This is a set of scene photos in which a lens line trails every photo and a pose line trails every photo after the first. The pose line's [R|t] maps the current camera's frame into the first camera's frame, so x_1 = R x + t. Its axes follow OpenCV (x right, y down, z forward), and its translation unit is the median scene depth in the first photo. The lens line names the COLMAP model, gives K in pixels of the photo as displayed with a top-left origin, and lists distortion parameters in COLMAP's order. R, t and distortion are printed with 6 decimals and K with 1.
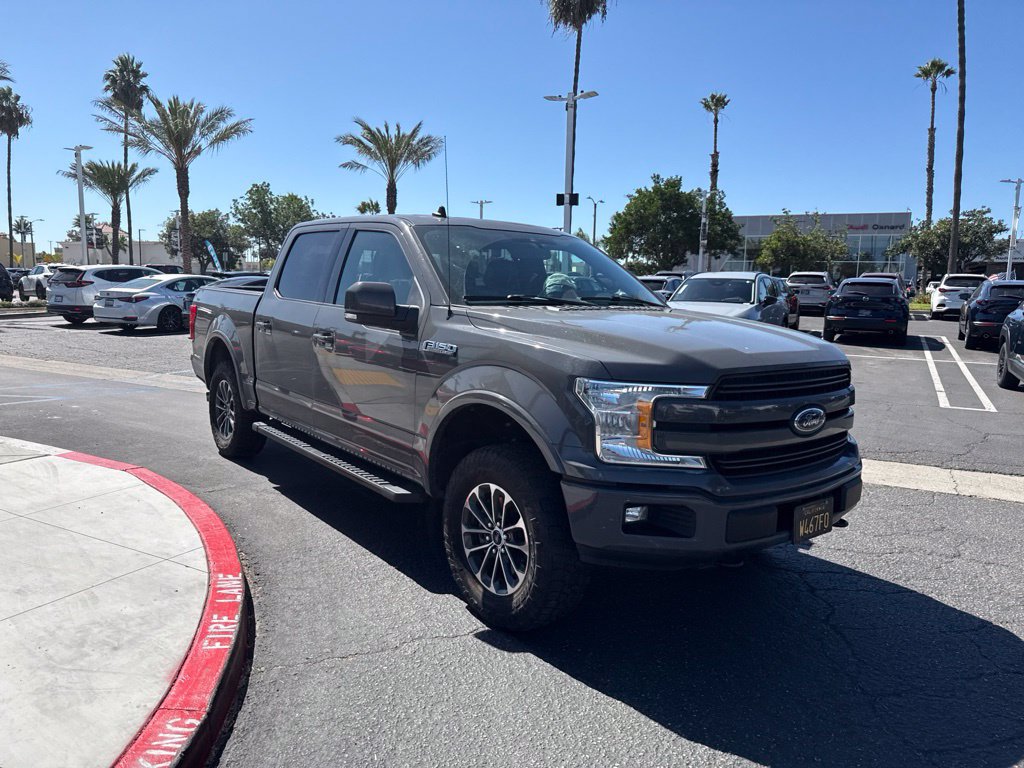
lens RADIAL K [[725.2, 0, 511.8], [0, 725.2, 382.3], [0, 0, 1]] dist [0.029076, -0.028705]
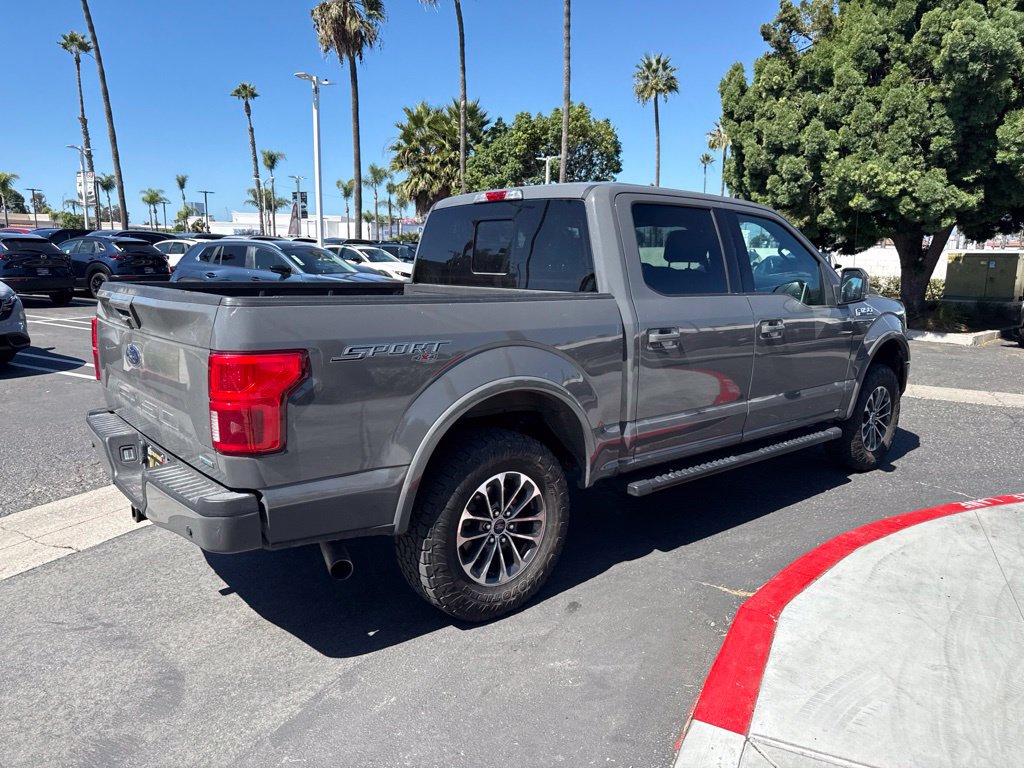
lens RADIAL K [[721.9, 0, 510.3], [0, 721.9, 384.5], [0, 0, 1]] dist [0.038797, -0.049348]
pose [[-0.032799, -0.201305, 0.978979, -0.304971], [0.119680, 0.971667, 0.203811, -0.057329], [-0.992271, 0.123849, -0.007777, 0.345429]]
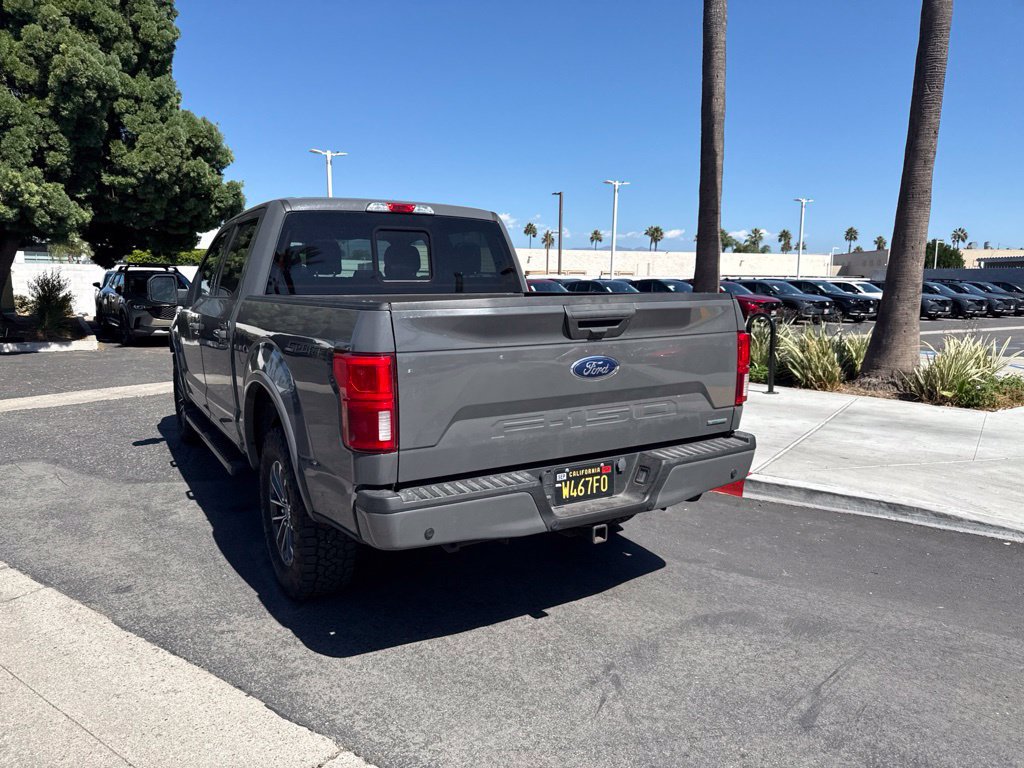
lens RADIAL K [[721.9, 0, 502.8], [0, 721.9, 386.7], [0, 0, 1]] dist [0.038797, -0.049348]
pose [[-0.989141, -0.047499, 0.139086, -0.136884], [-0.006292, 0.959155, 0.282811, -0.080625], [-0.146838, 0.278864, -0.949038, 0.586113]]
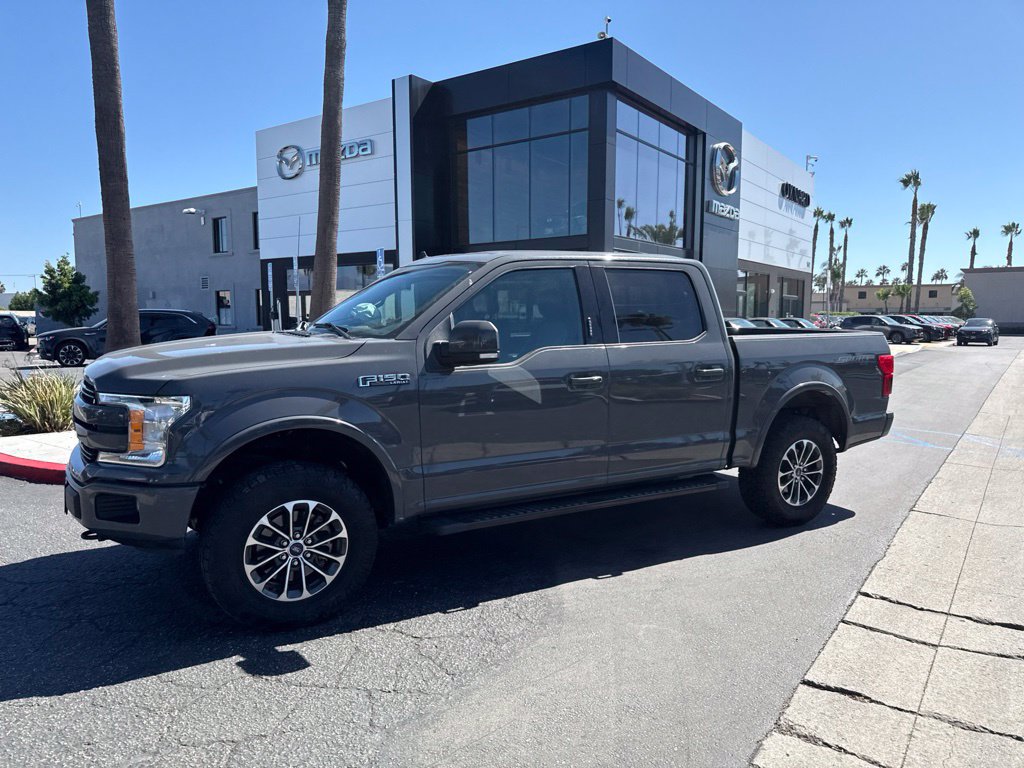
lens RADIAL K [[721.9, 0, 507.7], [0, 721.9, 391.9], [0, 0, 1]] dist [0.038797, -0.049348]
pose [[-0.143895, 0.077381, -0.986563, 0.266036], [-0.146218, 0.984333, 0.098533, -0.038113], [0.978731, 0.158431, -0.130326, 0.331179]]
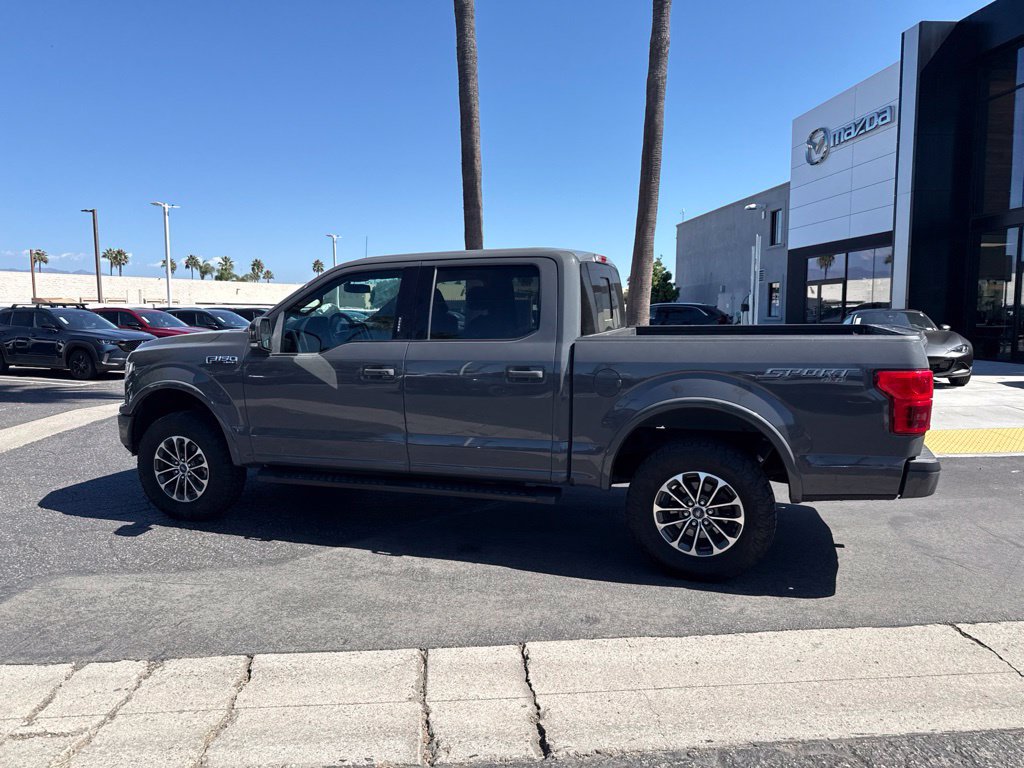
lens RADIAL K [[721.9, 0, 501.8], [0, 721.9, 386.9], [0, 0, 1]] dist [0.038797, -0.049348]
pose [[-0.846939, 0.038619, -0.530286, 0.125989], [-0.088723, 0.973110, 0.212570, -0.077446], [0.524236, 0.227082, -0.820738, 0.569561]]
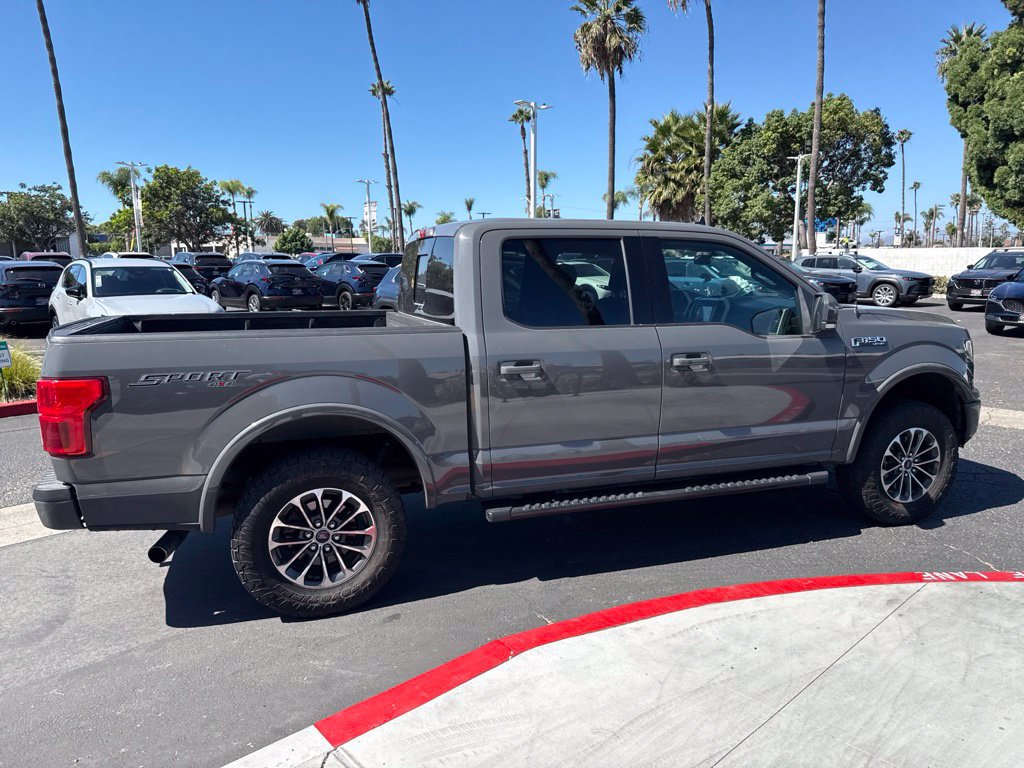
lens RADIAL K [[721.9, 0, 510.7], [0, 721.9, 389.1], [0, 0, 1]] dist [0.038797, -0.049348]
pose [[0.333293, -0.190364, 0.923405, -0.297744], [0.147481, 0.977874, 0.148361, -0.049199], [-0.931217, 0.086737, 0.353994, 0.227548]]
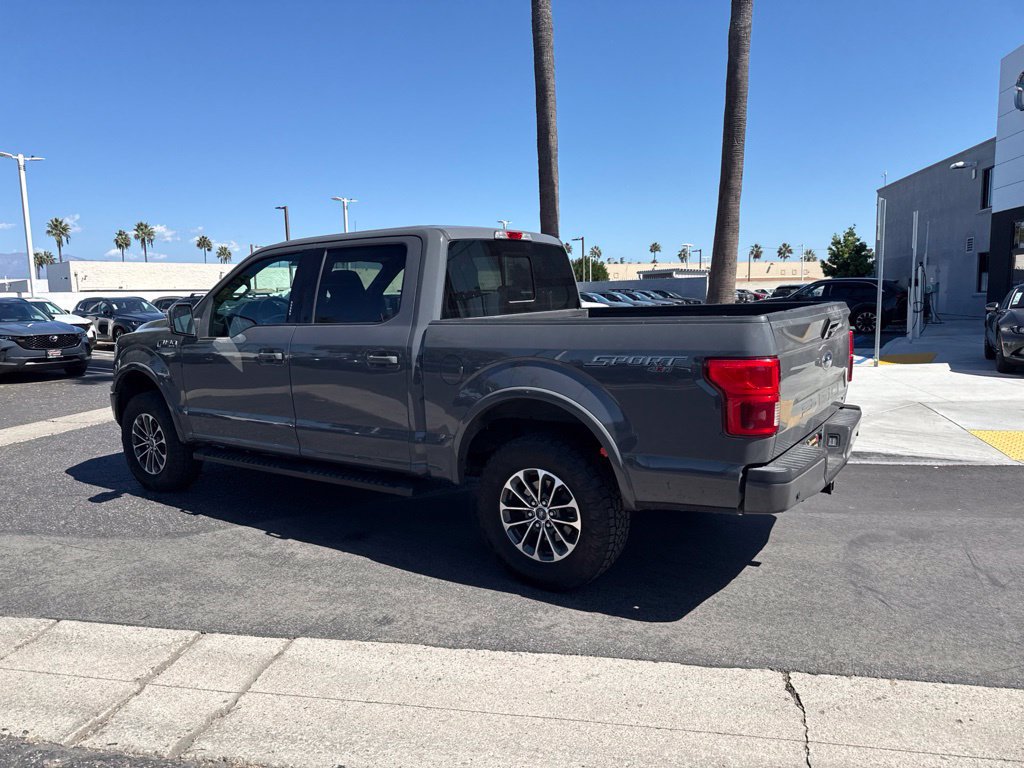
lens RADIAL K [[721.9, 0, 502.1], [0, 721.9, 385.9], [0, 0, 1]] dist [0.038797, -0.049348]
pose [[-0.959211, 0.036253, -0.280355, 0.016489], [-0.037343, 0.966801, 0.252785, -0.082776], [0.280212, 0.252944, -0.926013, 0.602899]]
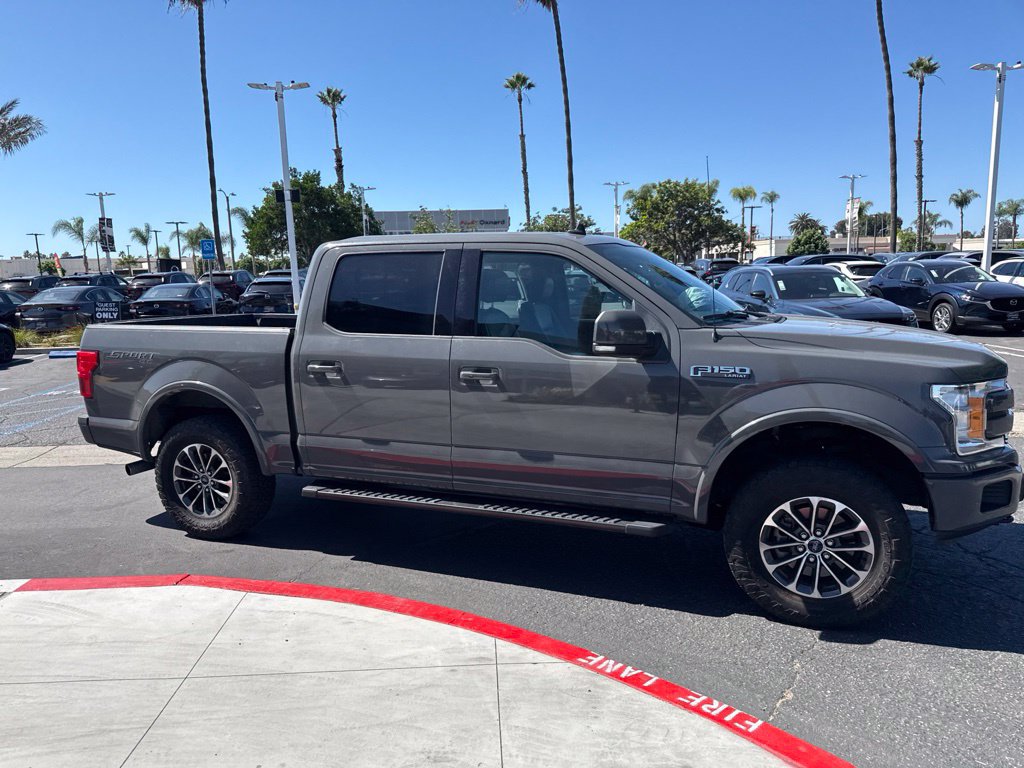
lens RADIAL K [[721.9, 0, 506.9], [0, 721.9, 395.2], [0, 0, 1]] dist [0.038797, -0.049348]
pose [[0.866147, -0.126286, 0.483571, -0.166657], [0.113750, 0.991968, 0.055313, -0.020852], [-0.486672, 0.007097, 0.873556, 0.056128]]
